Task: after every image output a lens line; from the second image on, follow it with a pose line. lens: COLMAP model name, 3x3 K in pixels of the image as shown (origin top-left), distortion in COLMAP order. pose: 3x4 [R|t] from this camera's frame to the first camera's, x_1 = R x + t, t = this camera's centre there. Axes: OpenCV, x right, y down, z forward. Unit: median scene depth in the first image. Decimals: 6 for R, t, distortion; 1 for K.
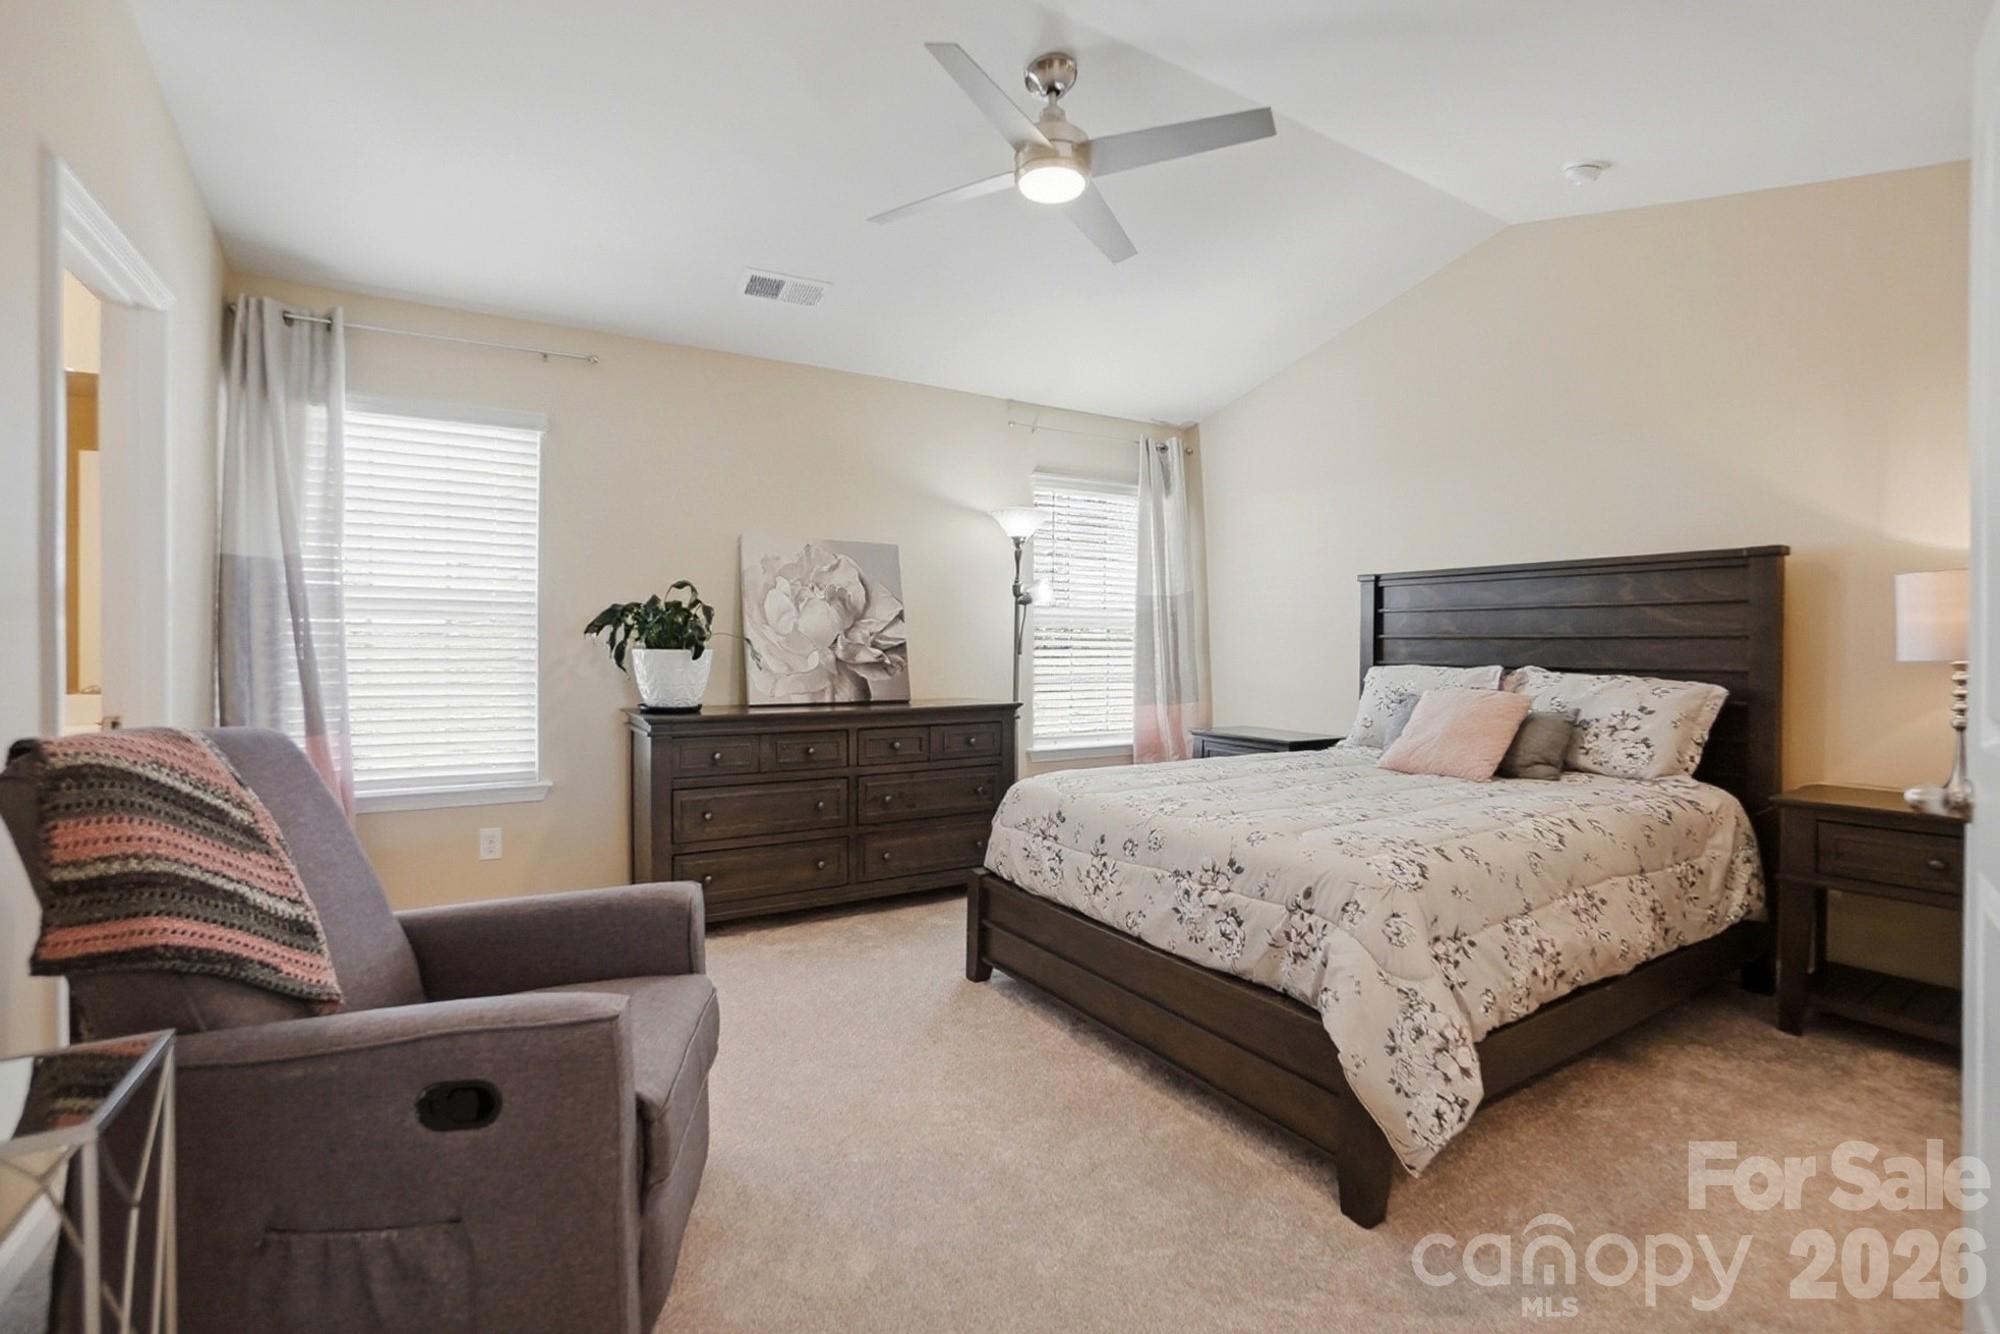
lens RADIAL K [[893.4, 0, 997.6], [0, 893.4, 654.3], [0, 0, 1]] dist [-0.054560, 0.015807]
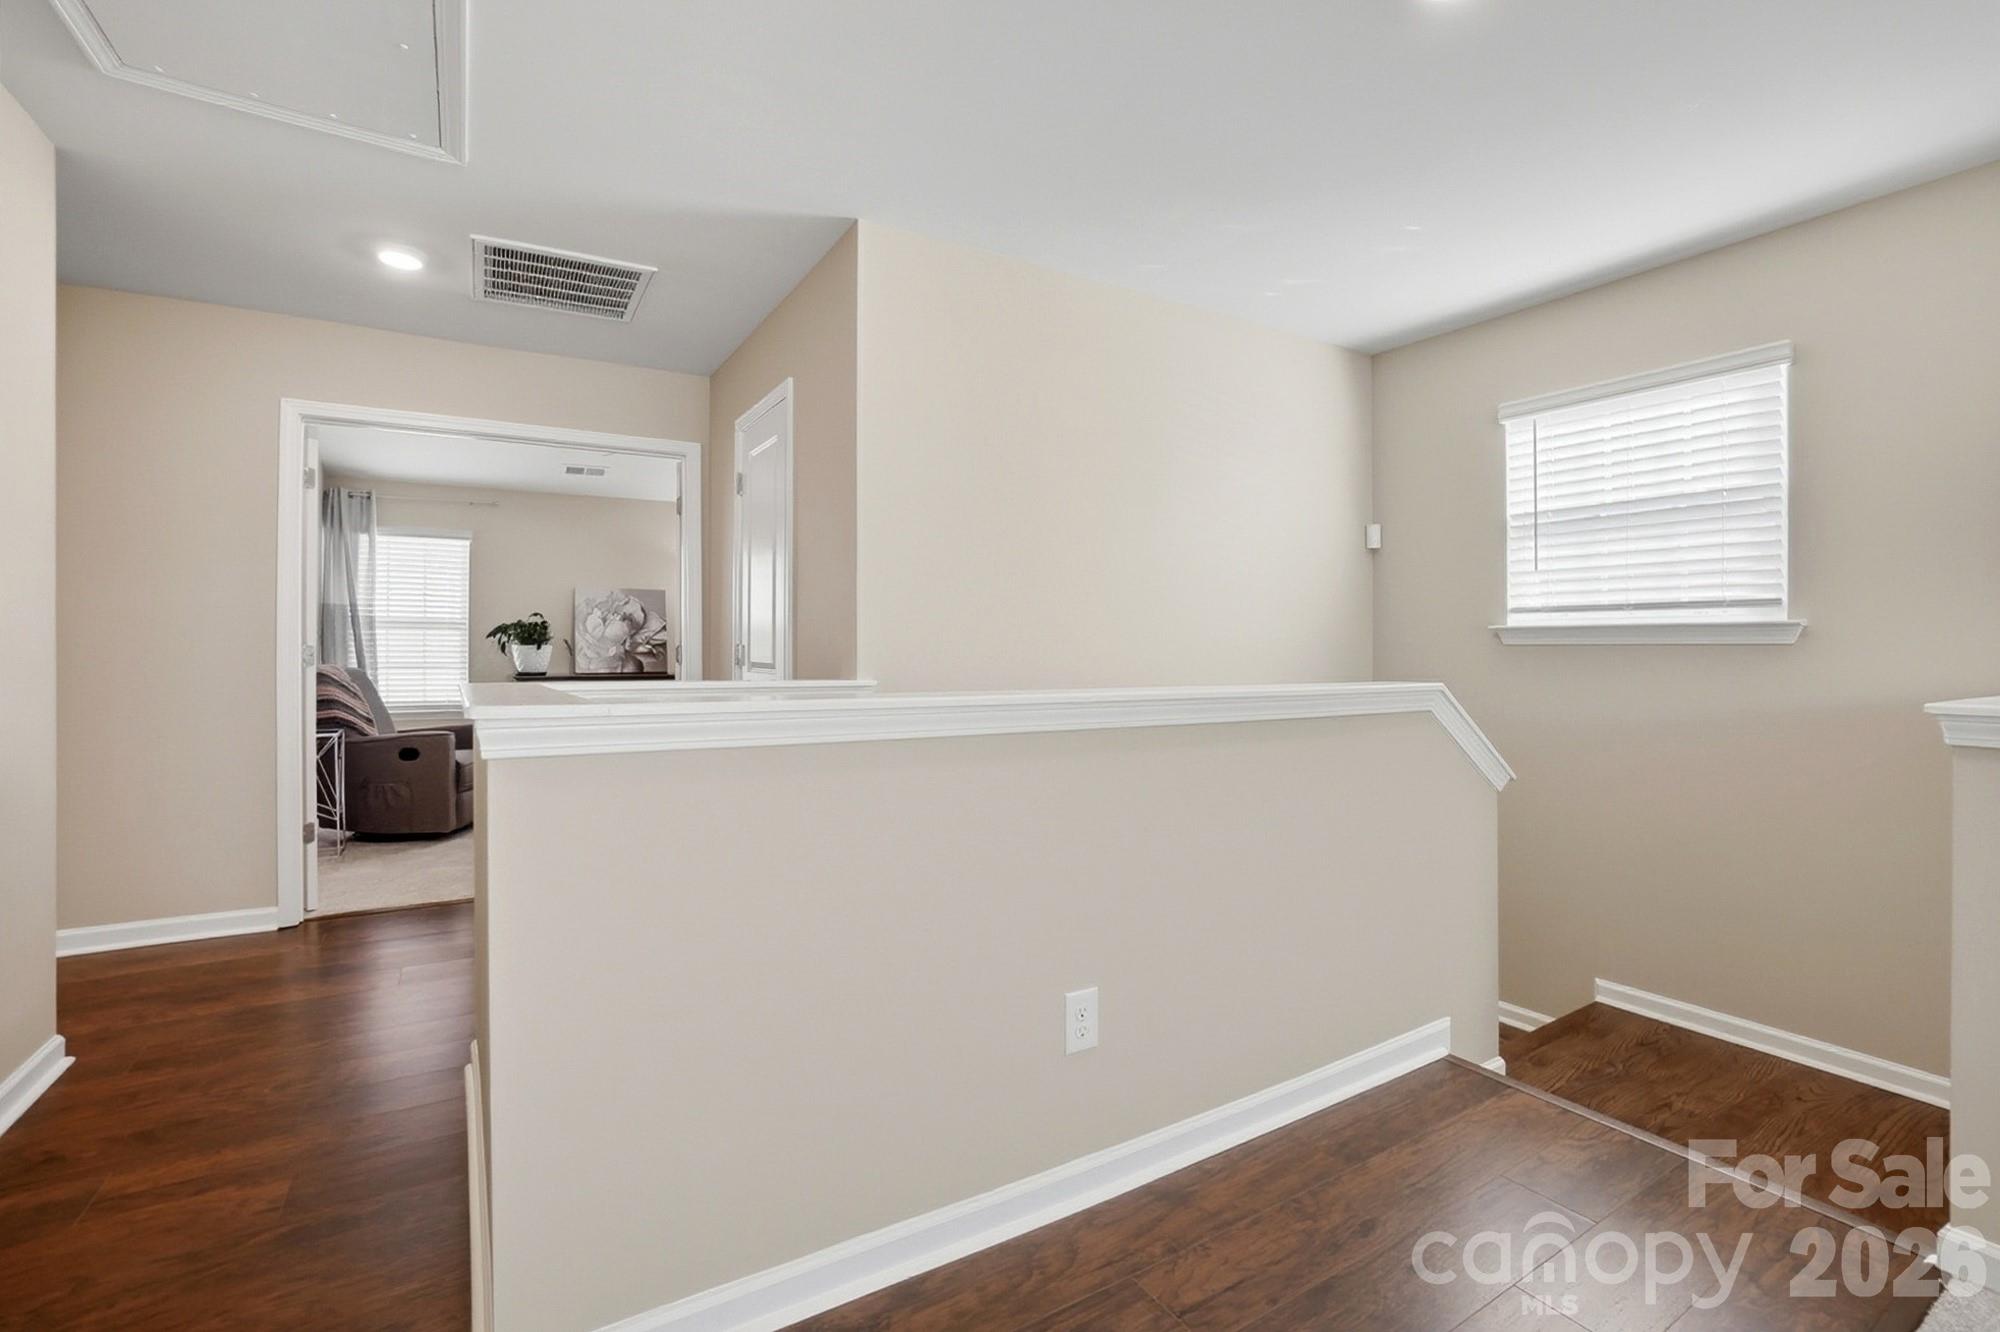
lens RADIAL K [[893.4, 0, 999.2], [0, 893.4, 653.3], [0, 0, 1]] dist [-0.054560, 0.015807]
pose [[0.999915, -0.001054, -0.013033, 0.733195], [0.001031, 0.999998, -0.001764, 0.017626], [0.013035, 0.001750, 0.999914, -1.020062]]
